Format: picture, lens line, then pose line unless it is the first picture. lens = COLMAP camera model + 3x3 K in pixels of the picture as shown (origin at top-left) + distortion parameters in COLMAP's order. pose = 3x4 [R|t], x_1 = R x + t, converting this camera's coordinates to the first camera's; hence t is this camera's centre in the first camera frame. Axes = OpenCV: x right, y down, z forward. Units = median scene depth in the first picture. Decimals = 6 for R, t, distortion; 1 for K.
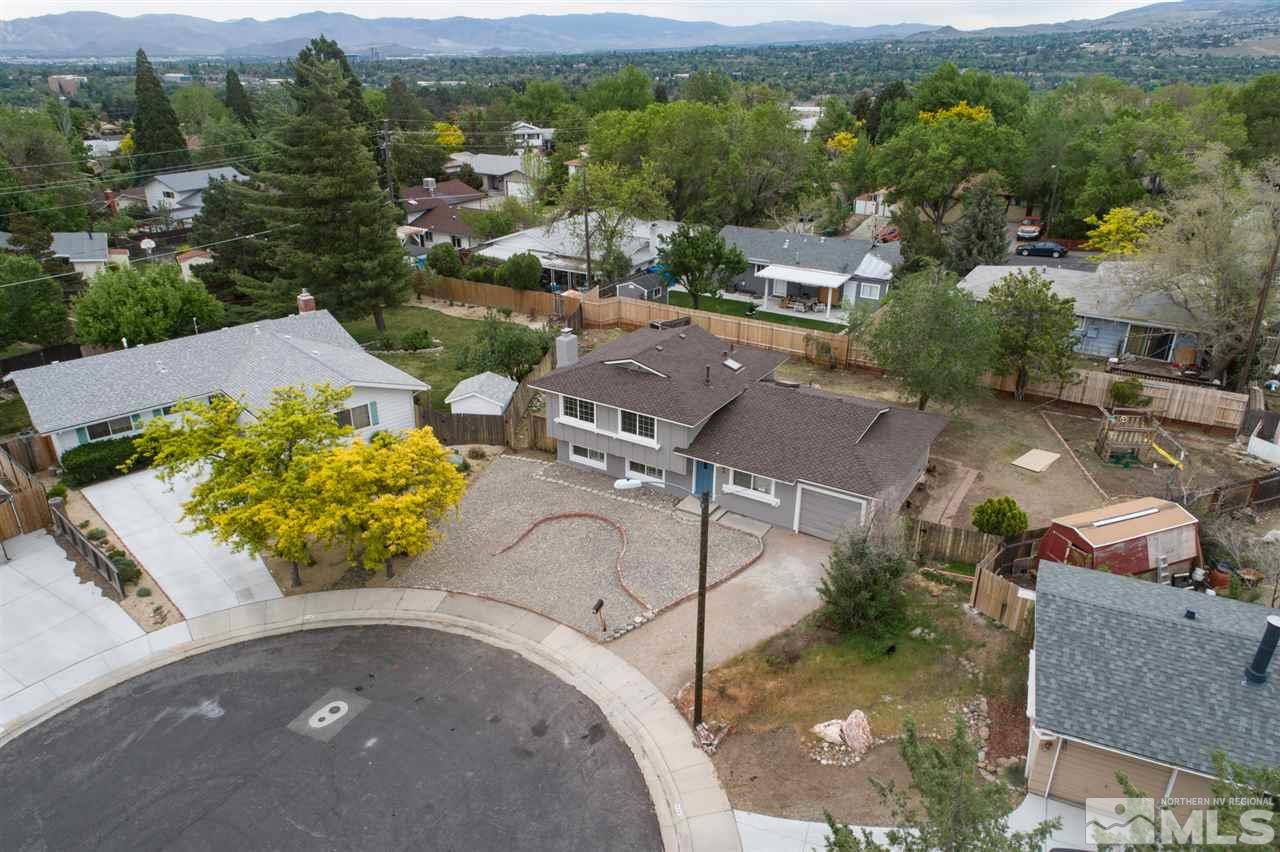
lens RADIAL K [[859.2, 0, 639.7], [0, 859.2, 425.1], [0, 0, 1]] dist [-0.003973, 0.002460]
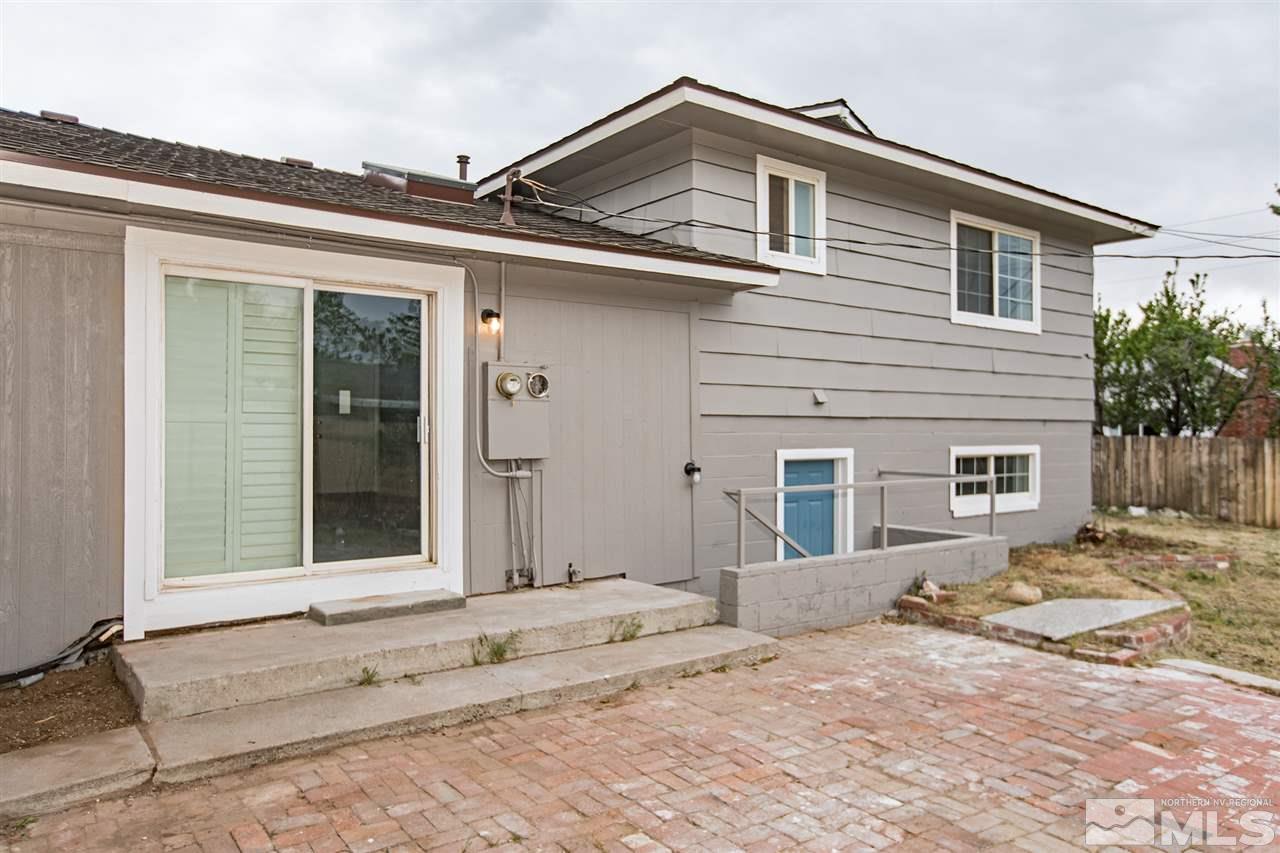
lens RADIAL K [[859.2, 0, 636.7], [0, 859.2, 438.5], [0, 0, 1]] dist [-0.003973, 0.002460]
pose [[0.364863, 0.001011, 0.931061, -0.315430], [0.385533, 0.910076, -0.152071, 0.046309], [-0.847490, 0.414440, 0.331663, 1.017685]]
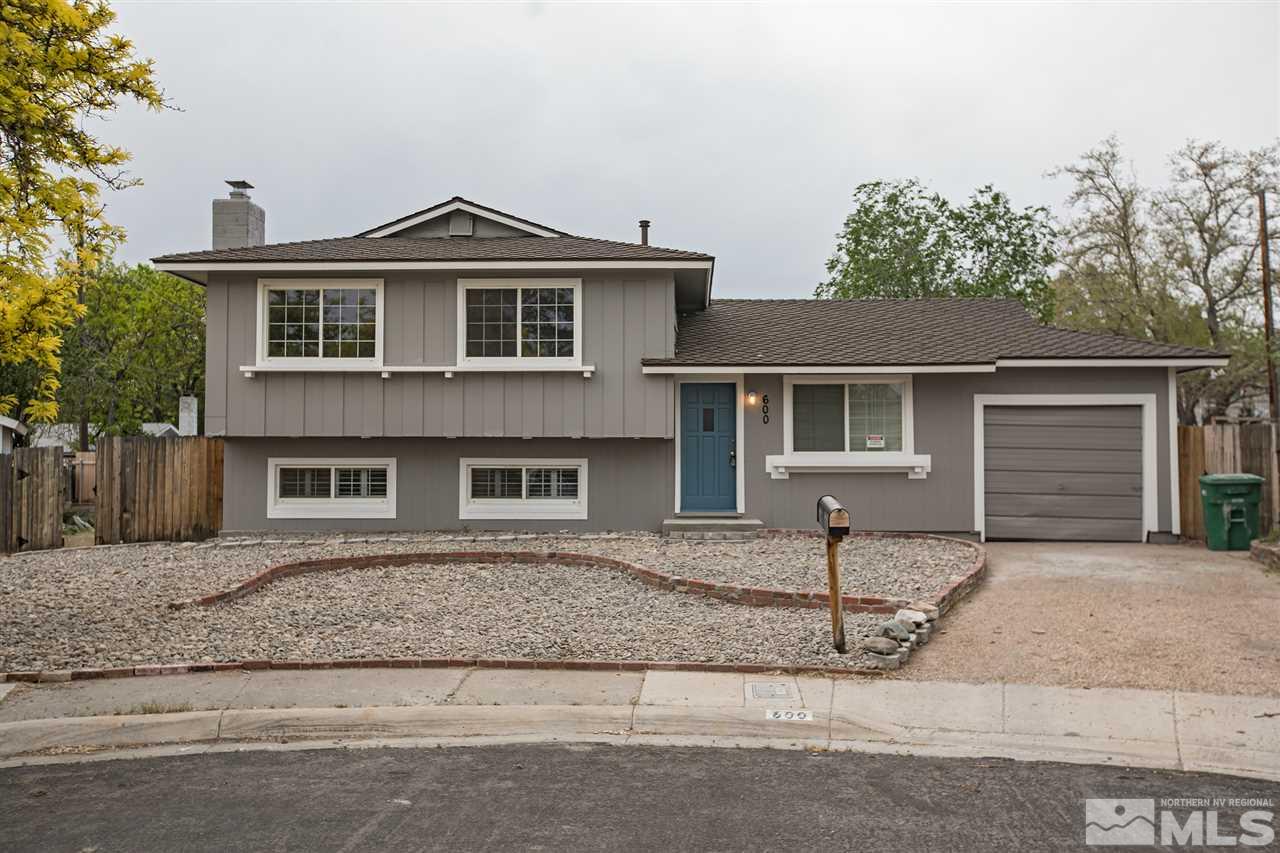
lens RADIAL K [[1193.5, 0, 638.4], [0, 1193.5, 428.5], [0, 0, 1]] dist [0.038809, 0.000000]
pose [[0.869489, 0.015929, 0.493695, -0.206036], [0.201423, 0.901172, -0.383820, 0.241427], [-0.451018, 0.433168, 0.780351, 0.593352]]
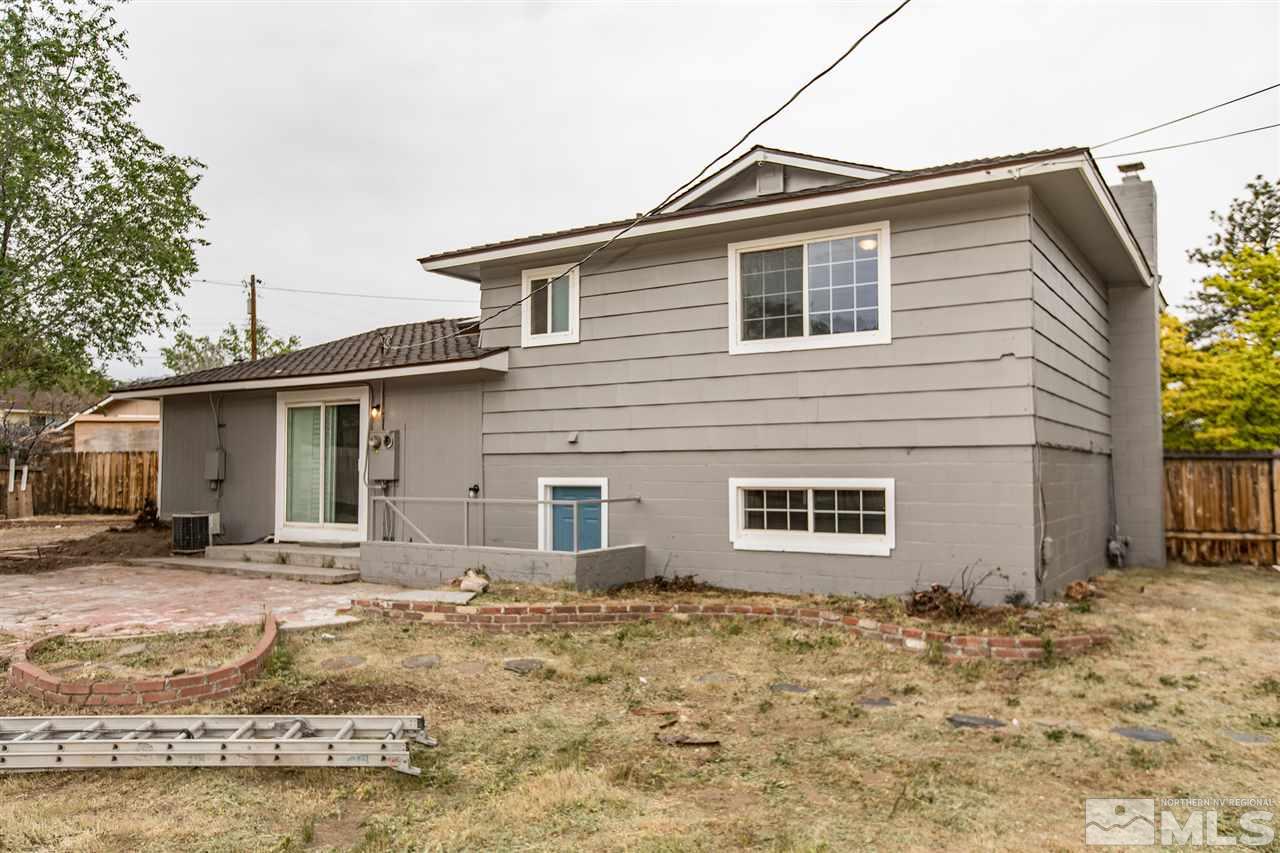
lens RADIAL K [[969.8, 0, 634.1], [0, 969.8, 422.7], [0, 0, 1]] dist [0.000036, 0.007197]
pose [[0.999918, -0.006671, -0.010908, -0.052462], [0.001107, 0.895046, -0.445973, 0.167841], [0.012738, 0.445924, 0.894980, 0.739263]]
